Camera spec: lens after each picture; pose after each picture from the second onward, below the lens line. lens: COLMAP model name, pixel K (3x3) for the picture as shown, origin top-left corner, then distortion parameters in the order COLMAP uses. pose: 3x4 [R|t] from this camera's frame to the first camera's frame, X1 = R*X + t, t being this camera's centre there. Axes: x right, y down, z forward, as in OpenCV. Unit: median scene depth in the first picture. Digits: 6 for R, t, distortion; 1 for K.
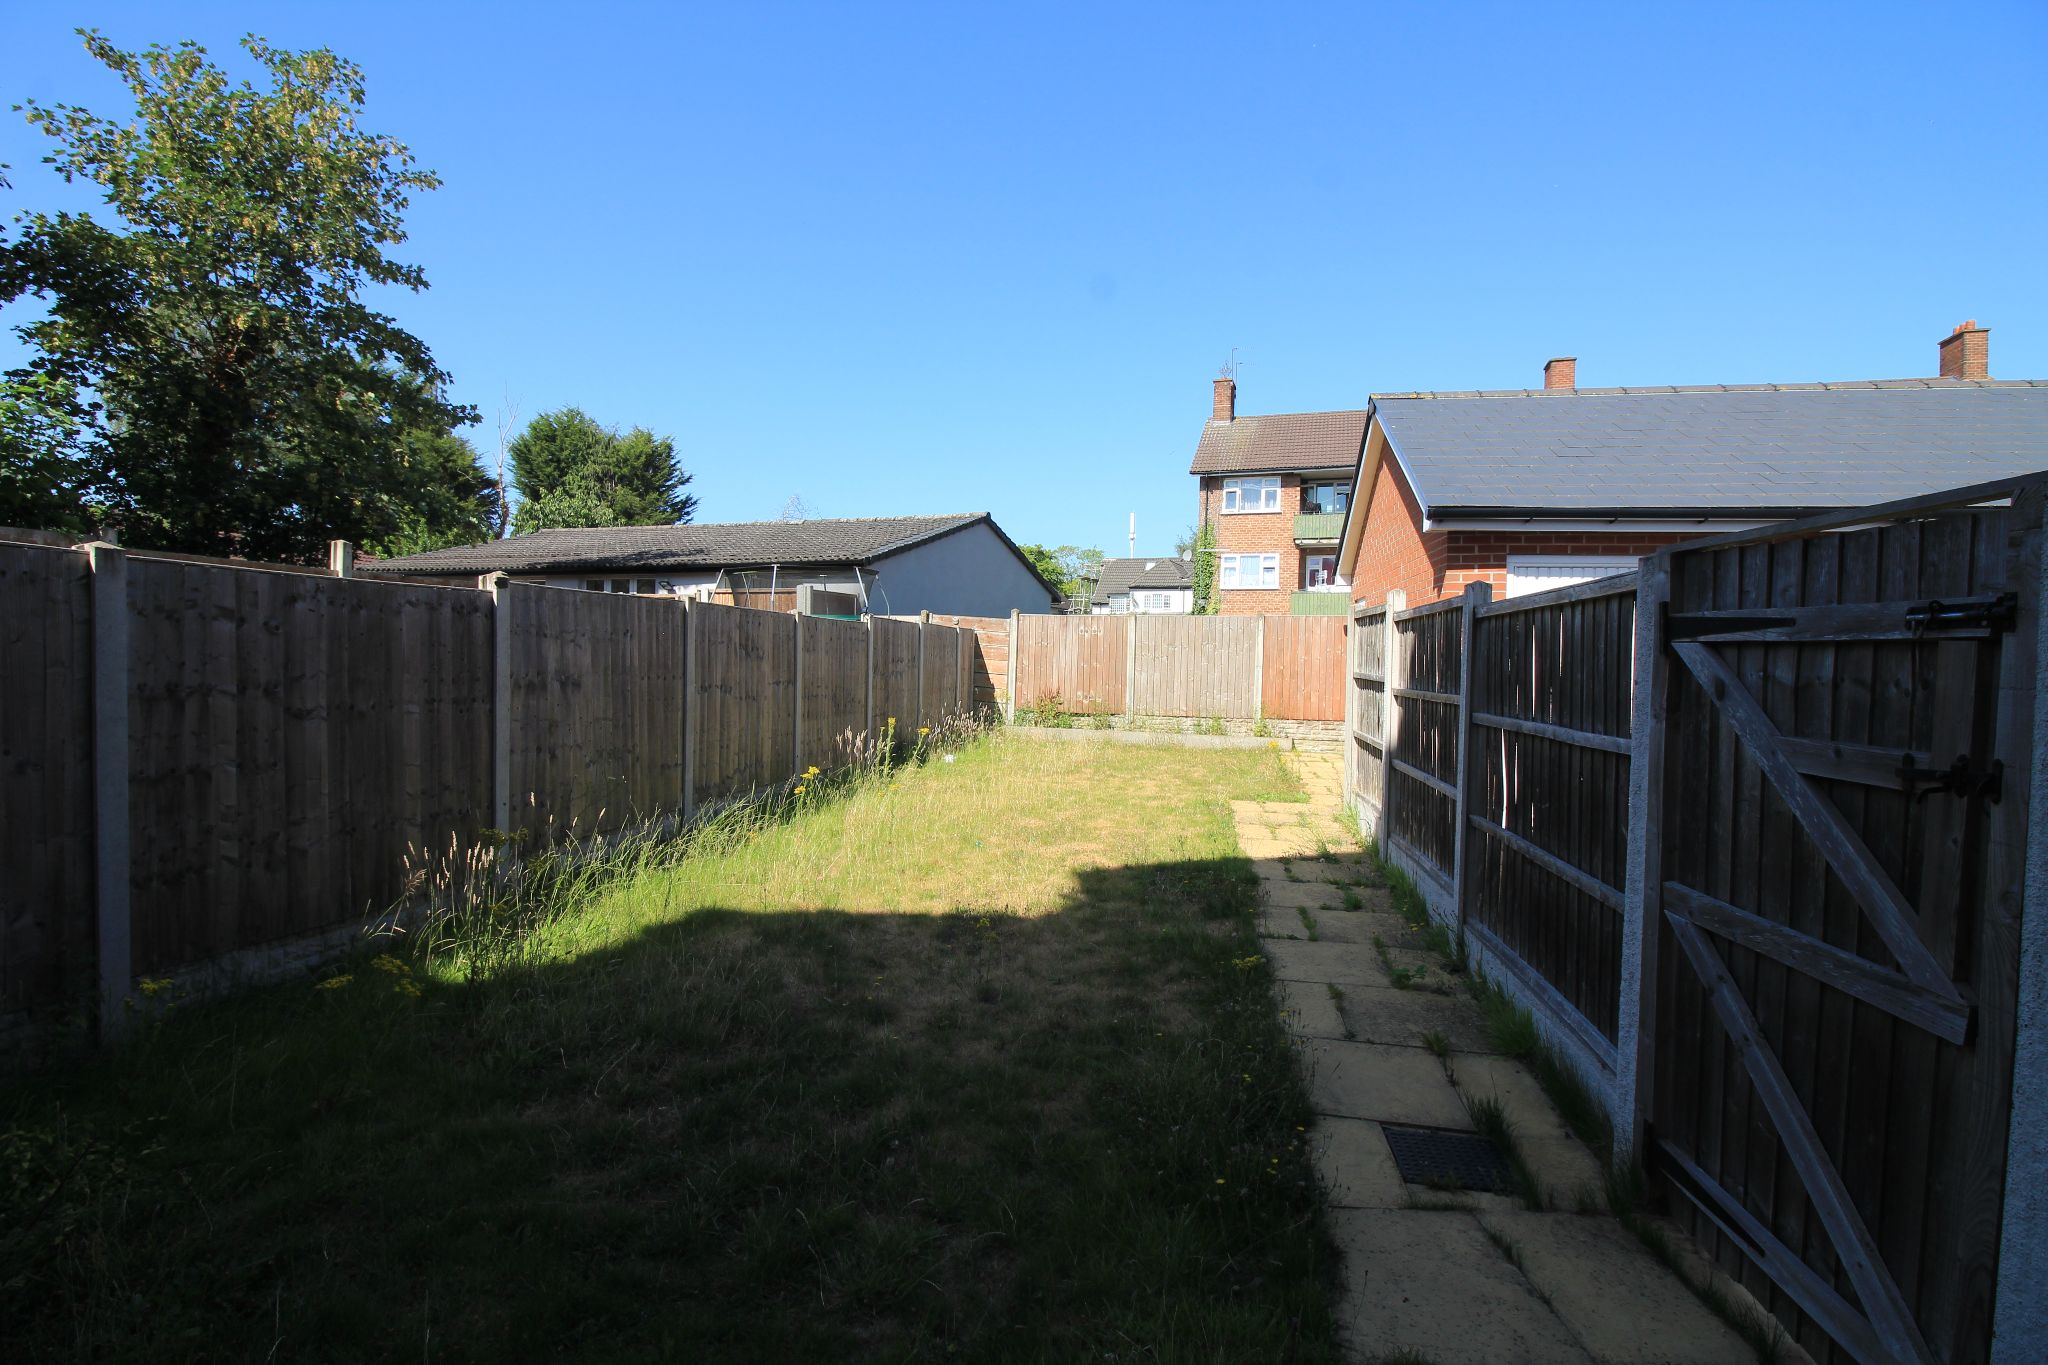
lens RADIAL K [[952.3, 0, 1025.6], [0, 952.3, 680.9], [0, 0, 1]] dist [-0.001129, 0.000004]
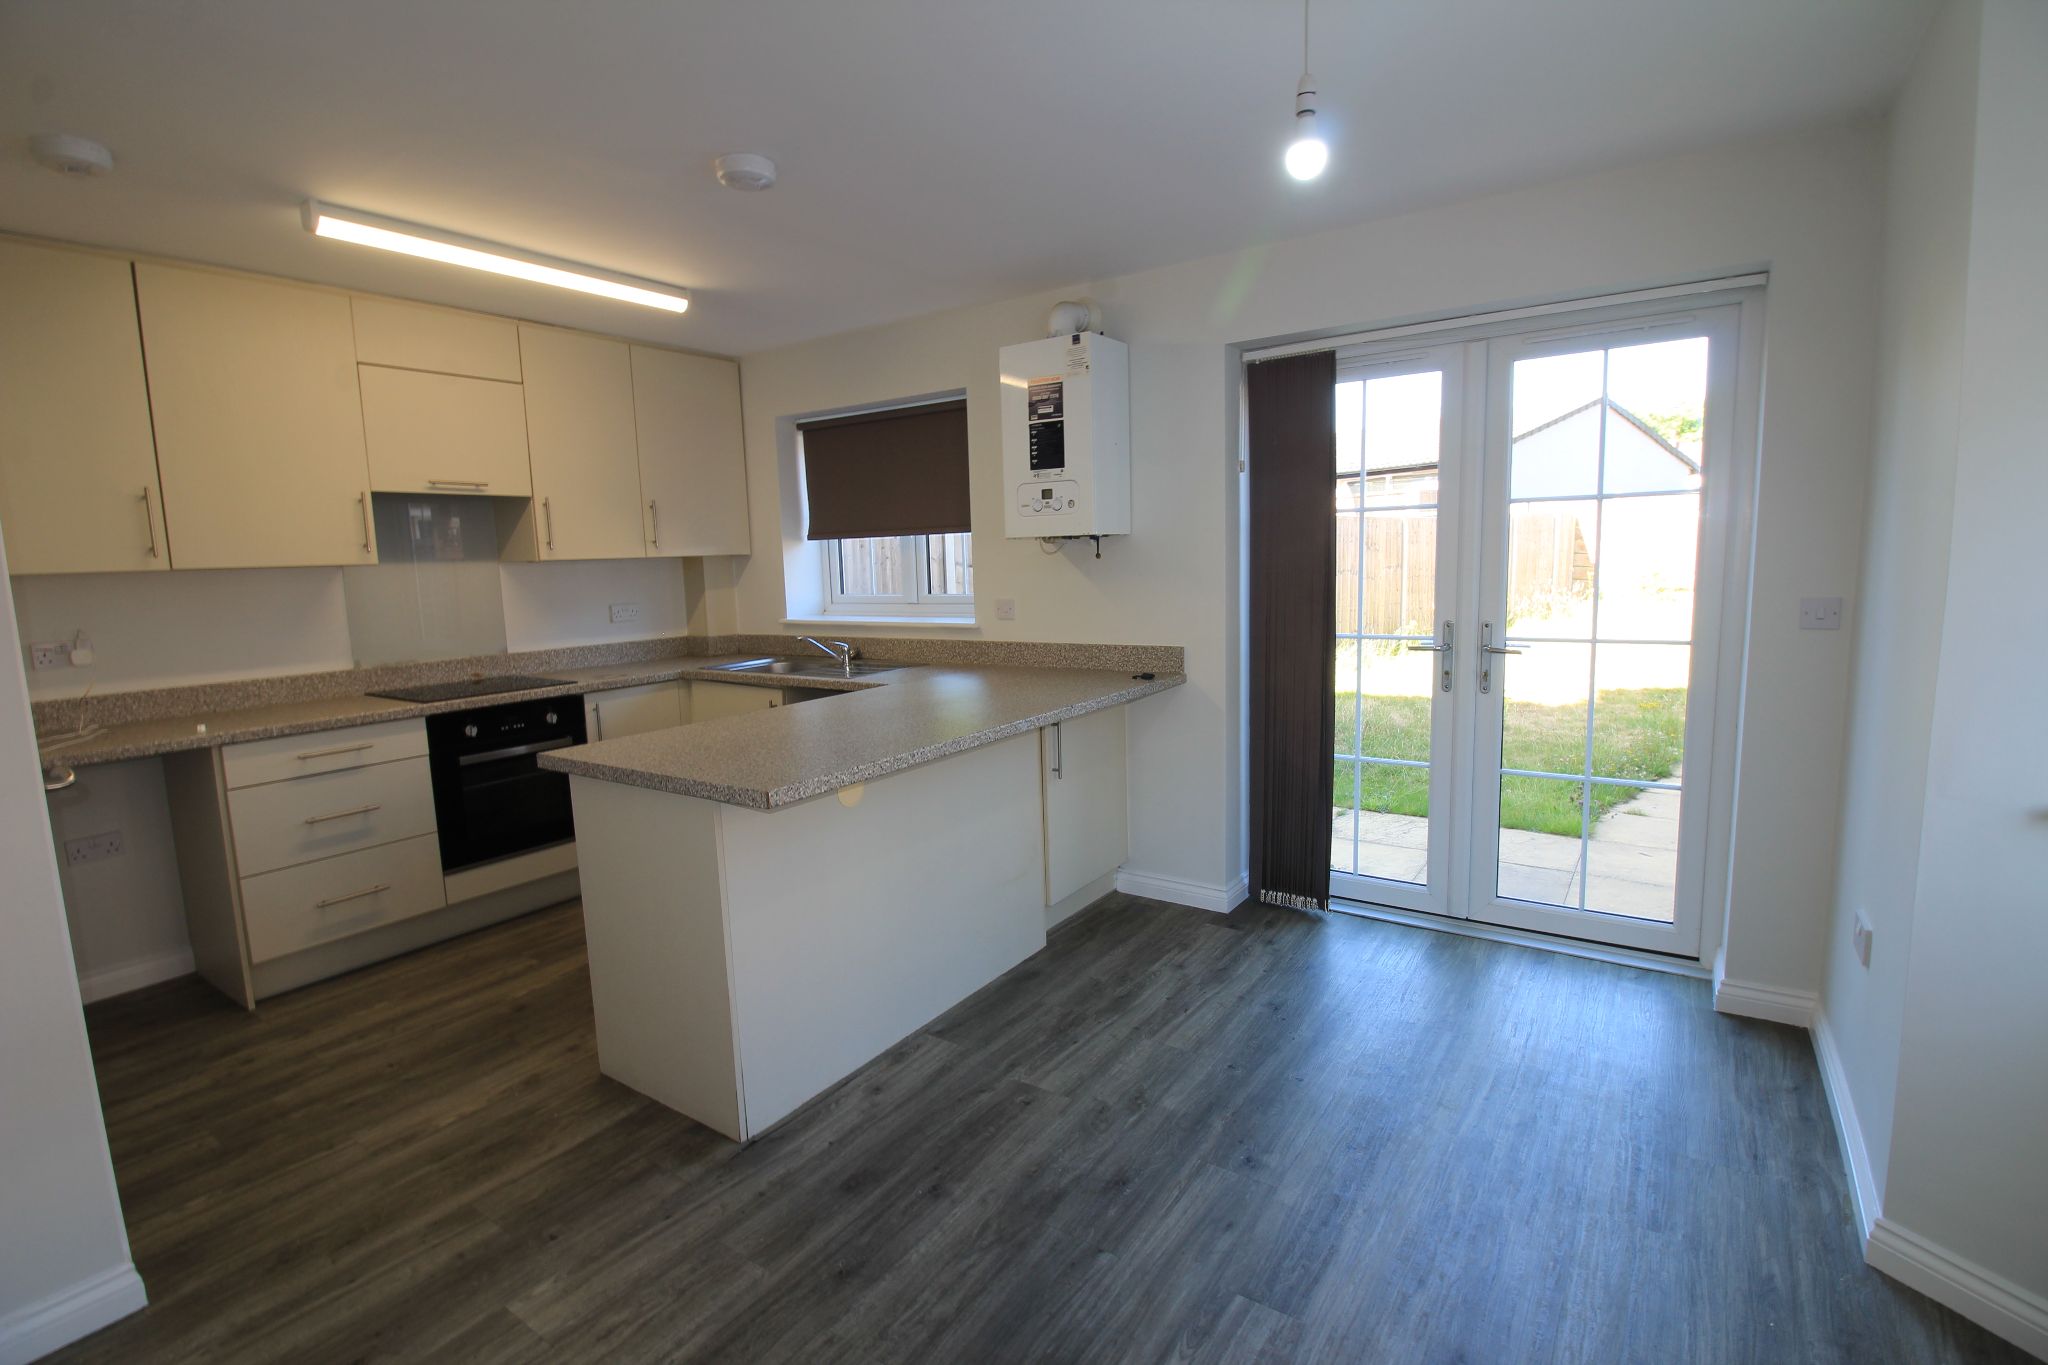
lens RADIAL K [[952.3, 0, 1027.0], [0, 952.3, 678.9], [0, 0, 1]] dist [-0.001129, 0.000004]
pose [[0.816042, 0.026709, -0.577376, 0.132367], [0.036808, 0.994503, 0.098028, 0.008899], [0.576820, -0.101247, 0.810573, -0.513581]]
